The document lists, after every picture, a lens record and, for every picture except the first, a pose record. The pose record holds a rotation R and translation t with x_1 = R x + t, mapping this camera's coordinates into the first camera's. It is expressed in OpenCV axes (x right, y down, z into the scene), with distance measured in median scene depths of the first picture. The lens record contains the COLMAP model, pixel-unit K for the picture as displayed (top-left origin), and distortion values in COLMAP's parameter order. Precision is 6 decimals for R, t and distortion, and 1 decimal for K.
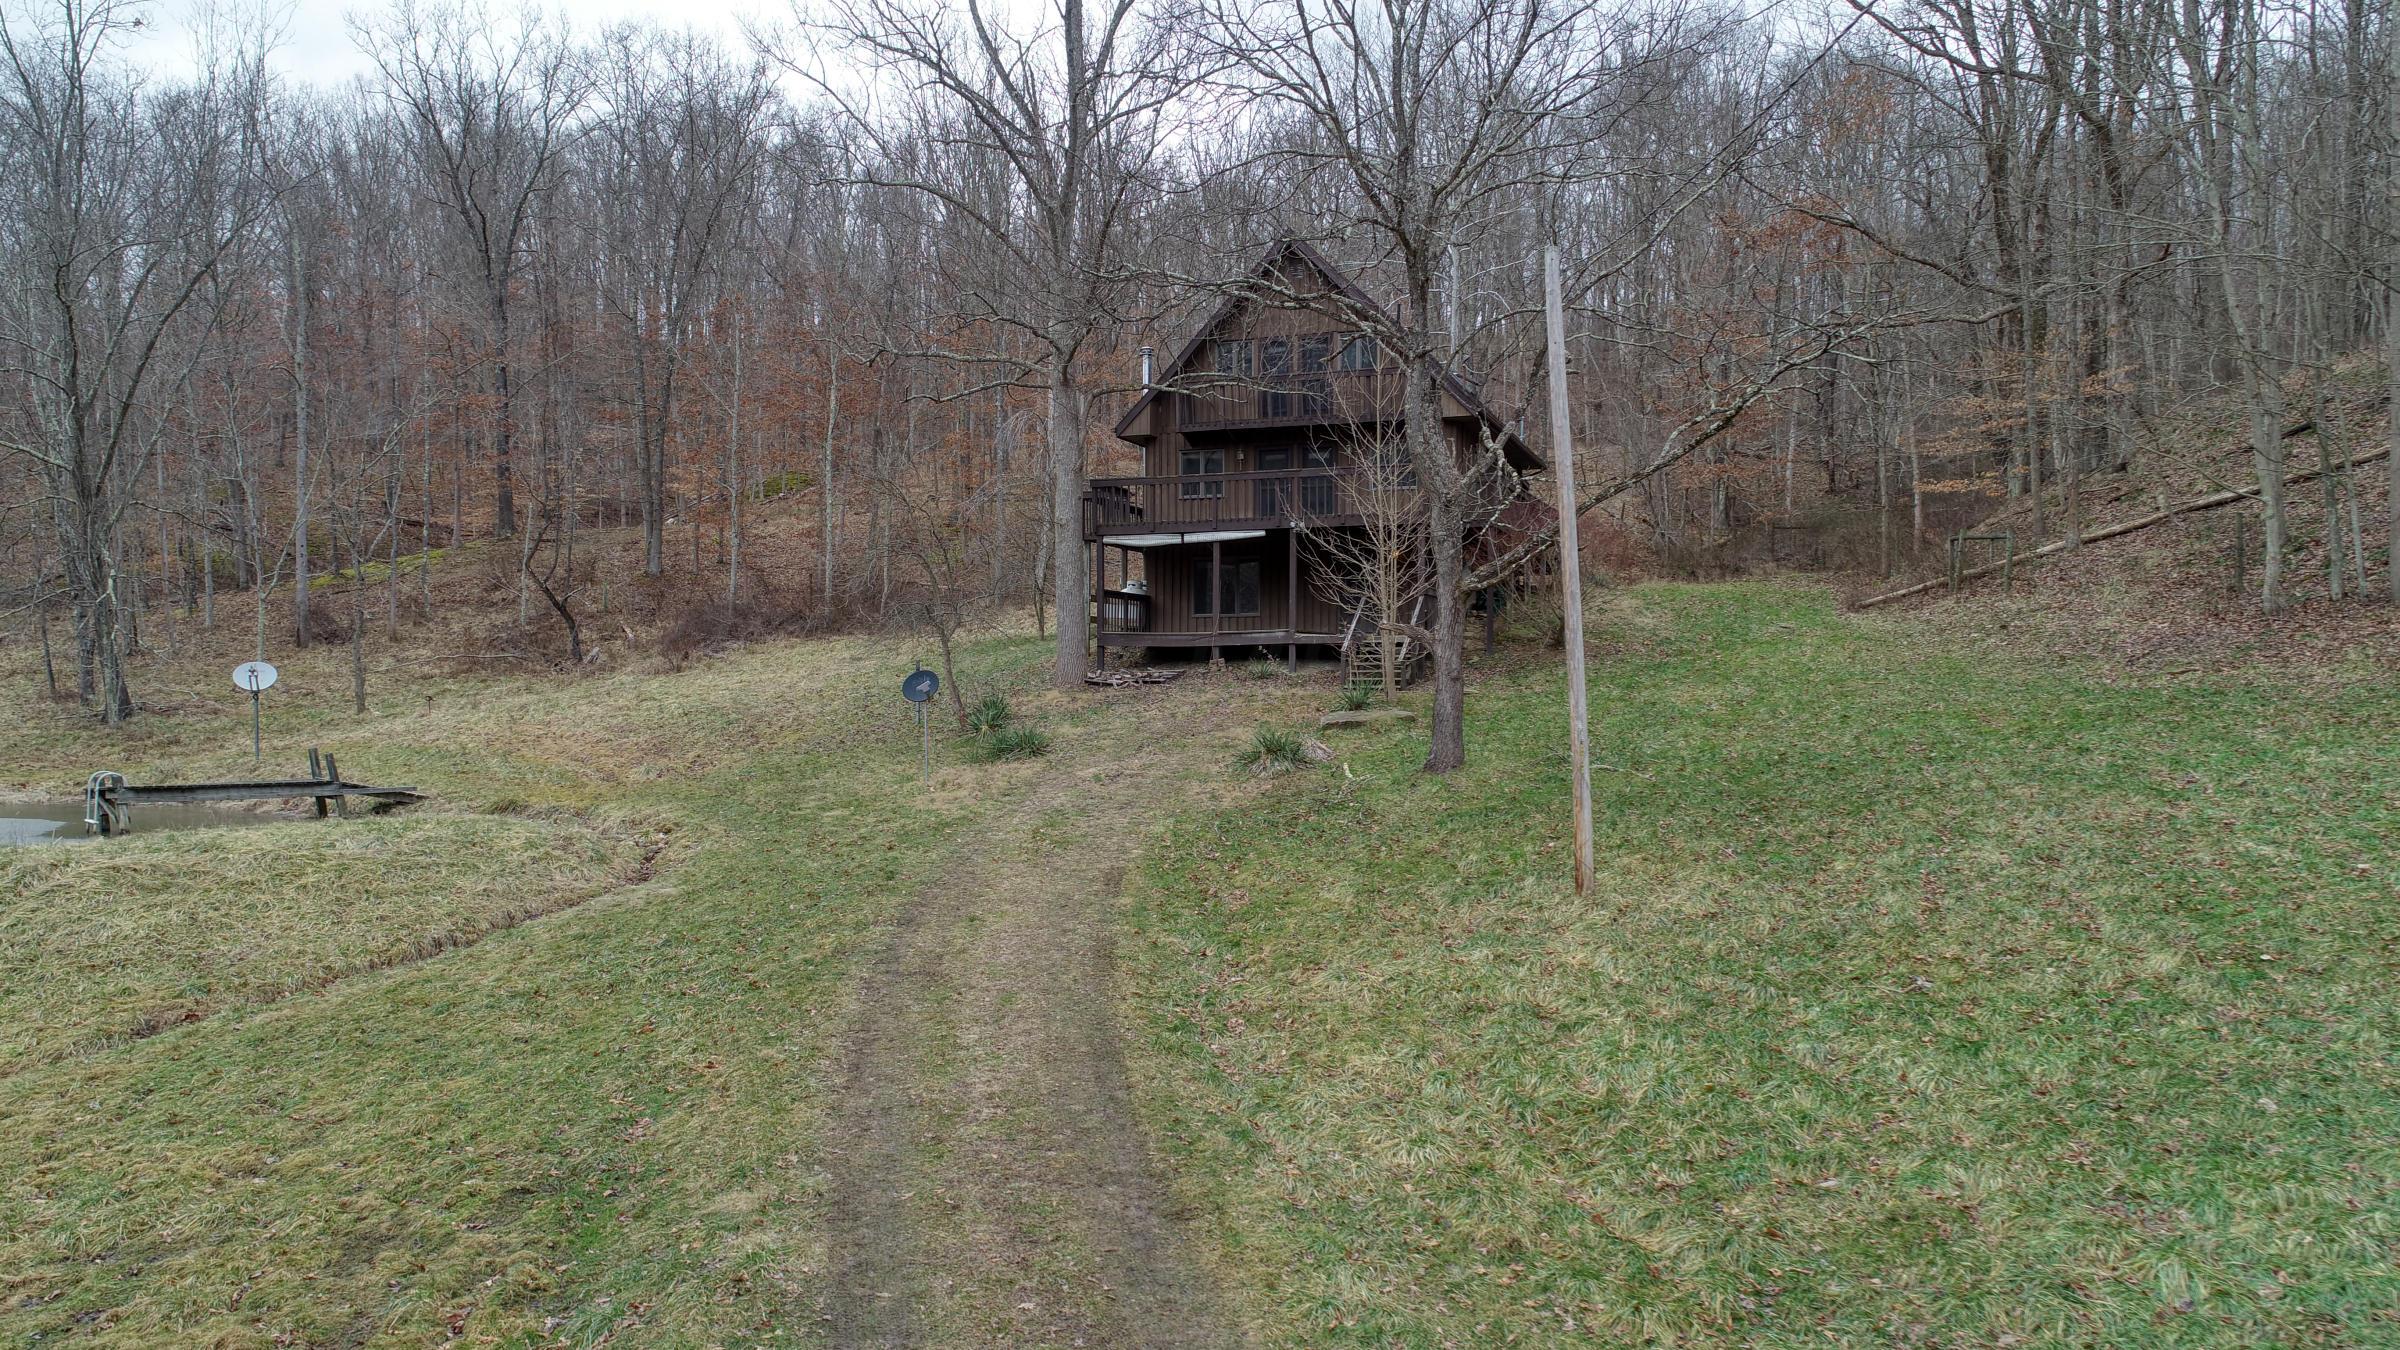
lens RADIAL K [[1602.2, 0, 1195.8], [0, 1602.2, 689.4], [0, 0, 1]] dist [-0.001059, 0.000576]
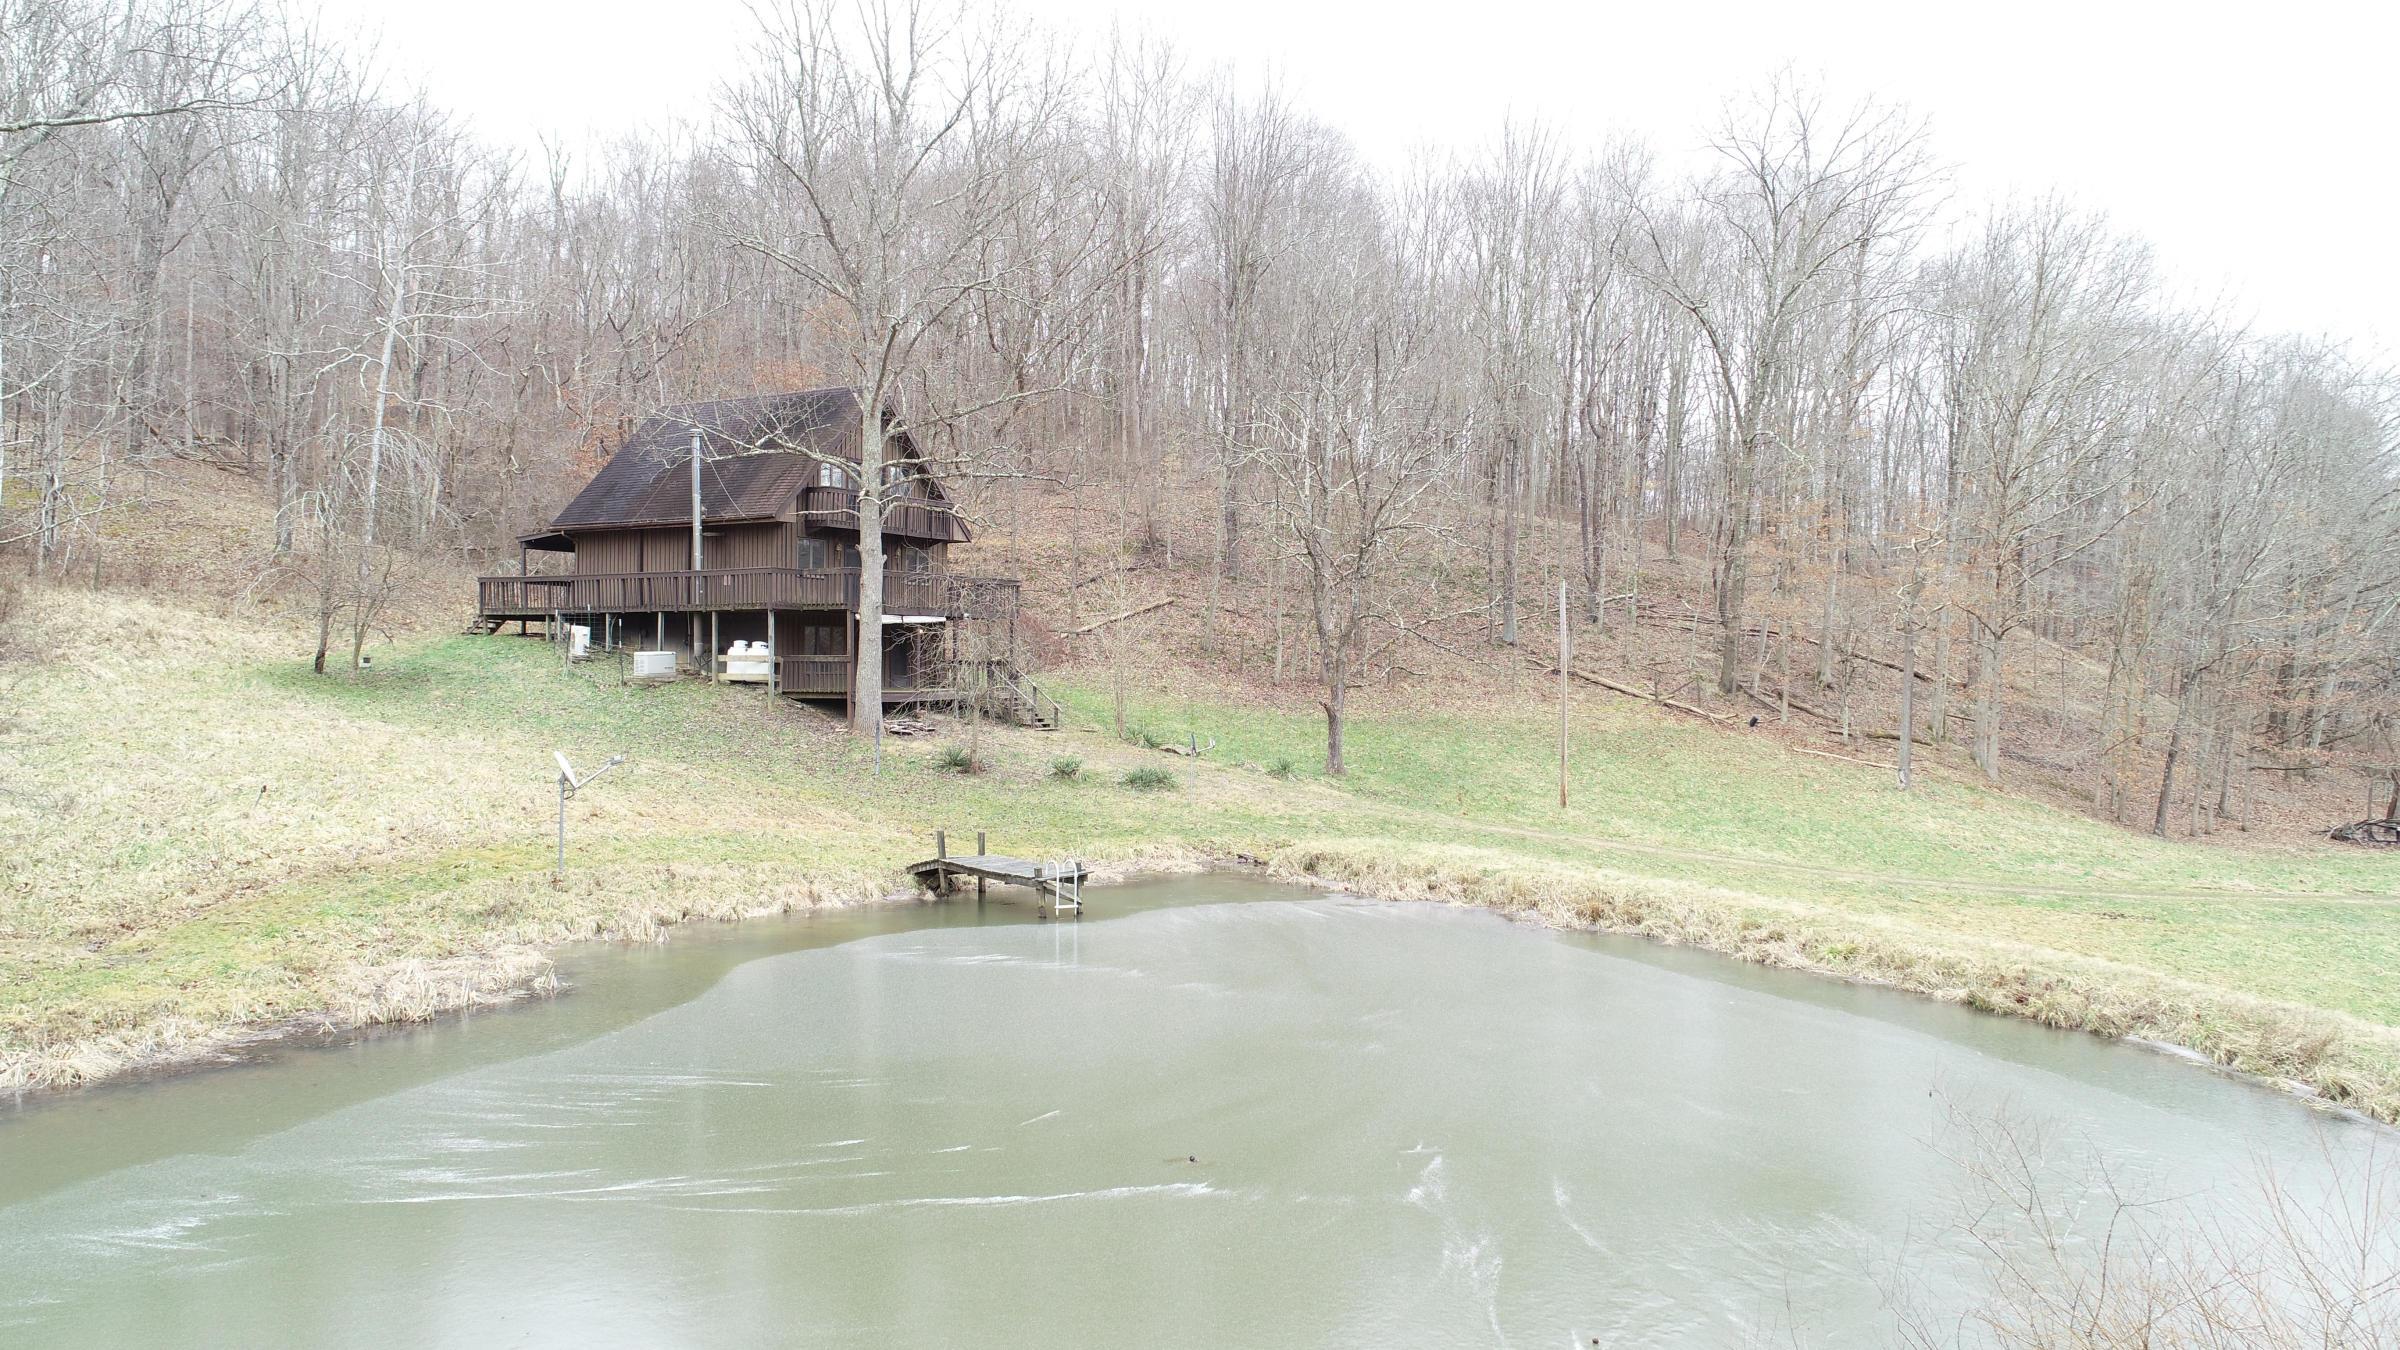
lens RADIAL K [[1602.2, 0, 1202.3], [0, 1602.2, 676.8], [0, 0, 1]] dist [-0.001059, 0.000576]
pose [[0.172801, -0.006799, 0.984933, -1.239326], [-0.005358, 0.999955, 0.007842, -0.057576], [-0.984942, -0.006632, 0.172757, 0.519604]]
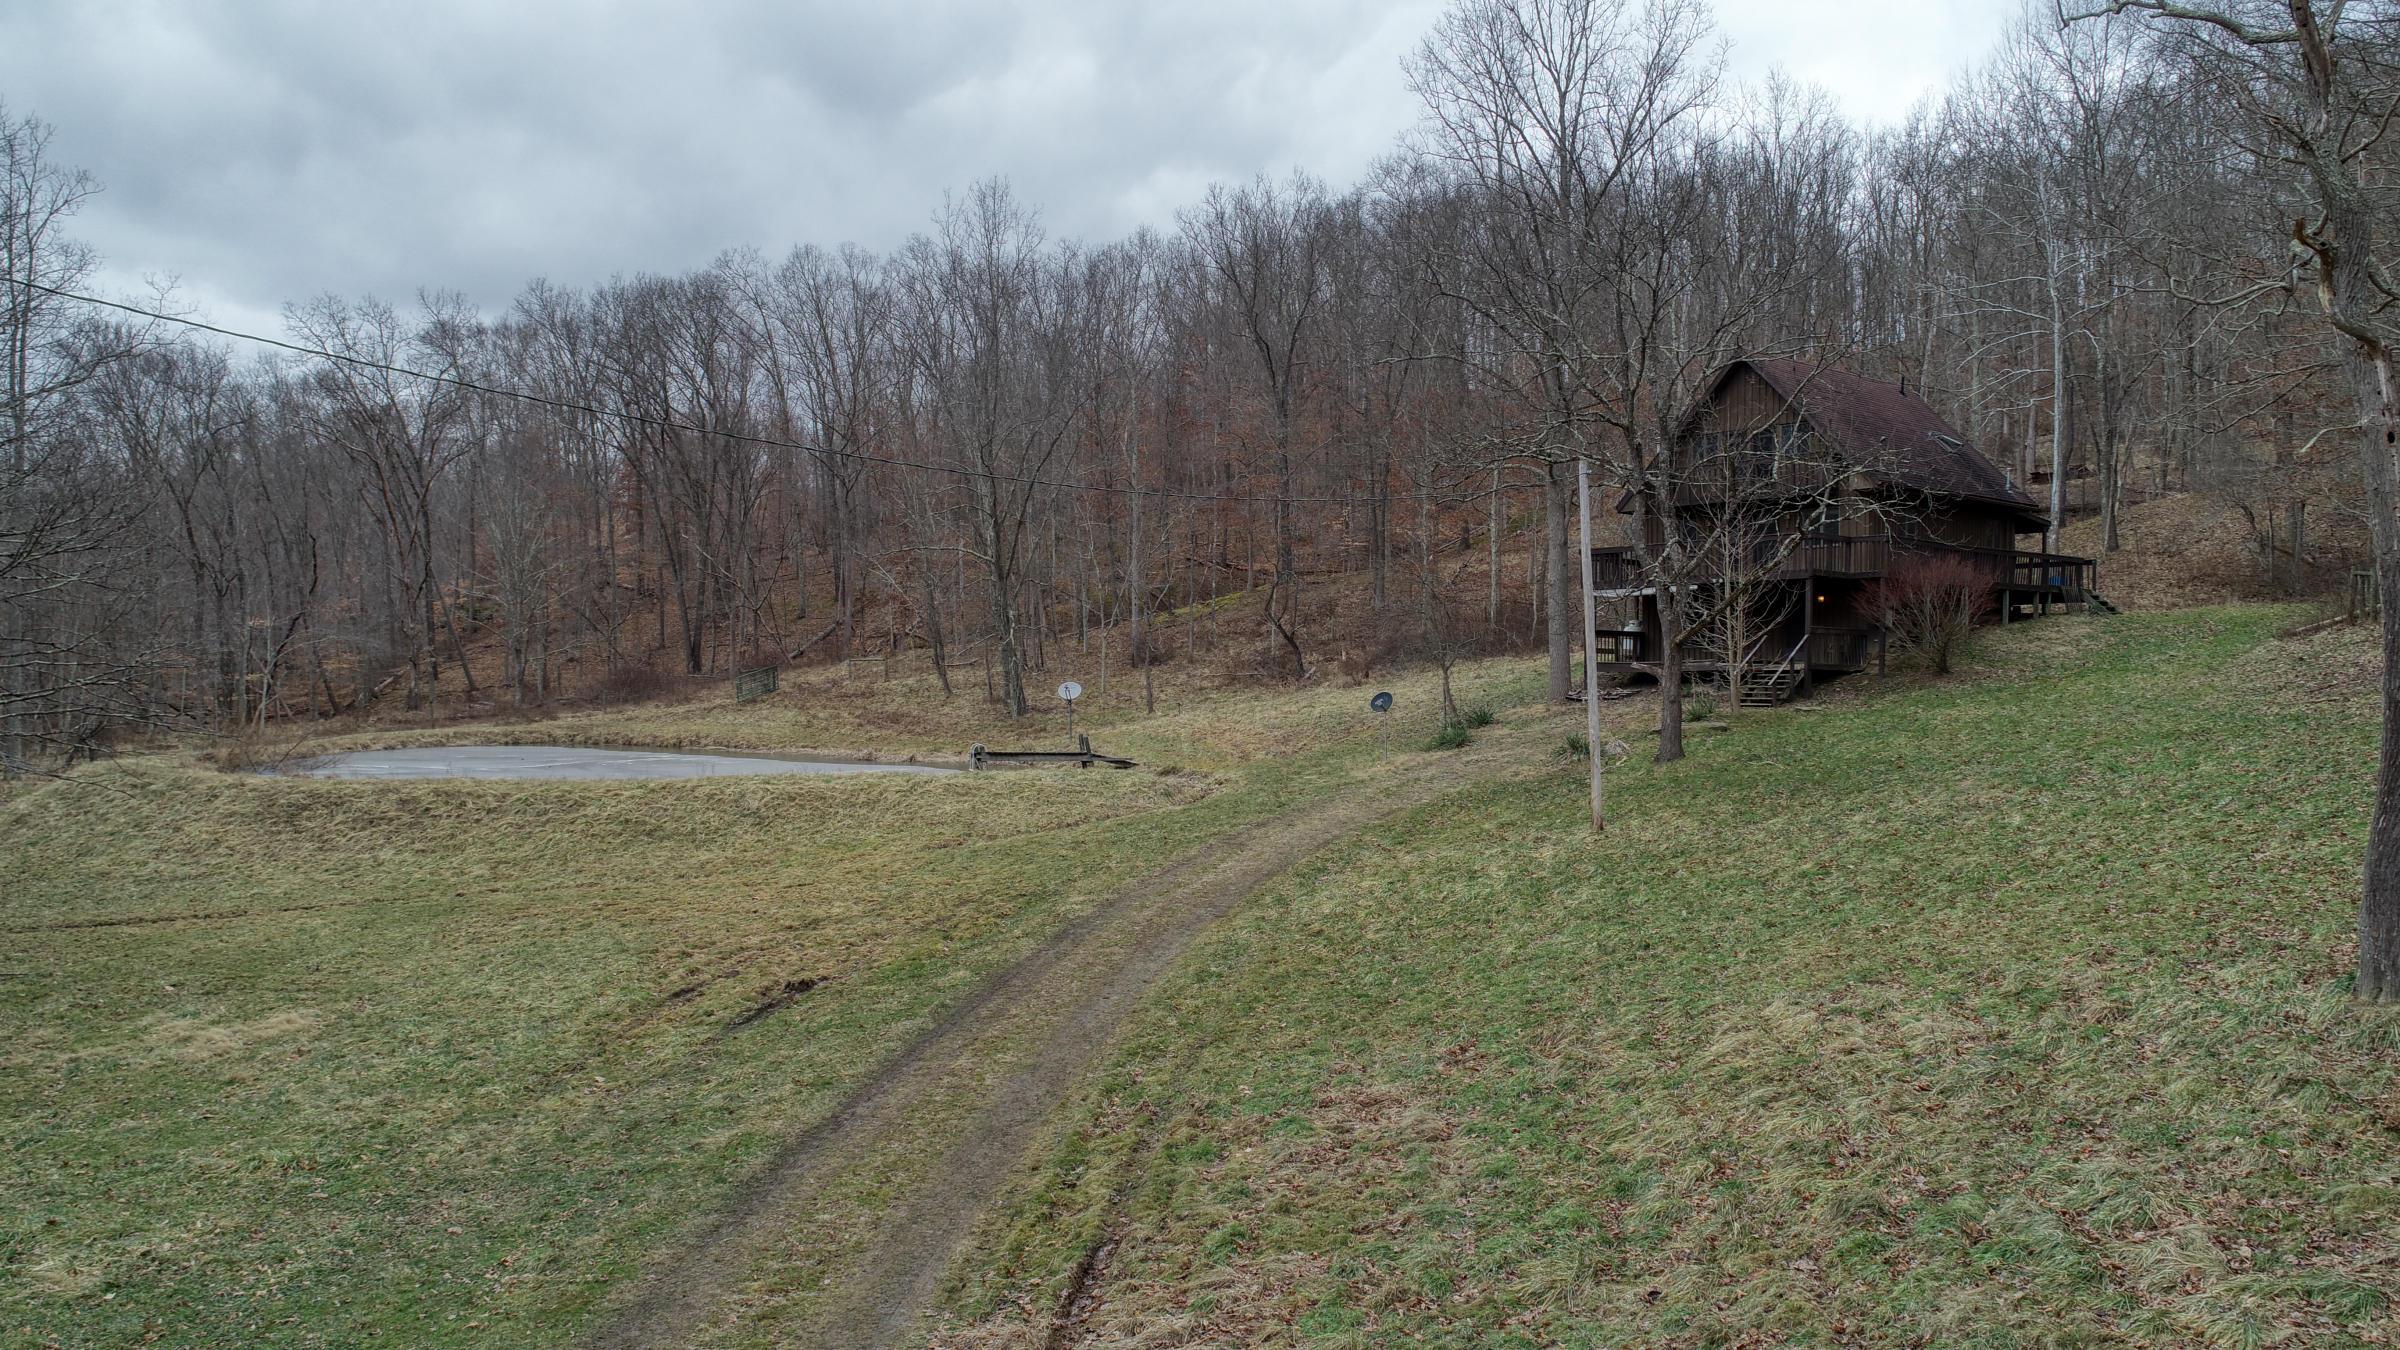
lens RADIAL K [[1602.2, 0, 1199.3], [0, 1602.2, 687.0], [0, 0, 1]] dist [-0.001059, 0.000576]
pose [[0.861363, 0.004321, -0.507971, 0.348266], [-0.006099, 0.999980, -0.001836, -0.009183], [0.507953, 0.004680, 0.861372, -0.338915]]
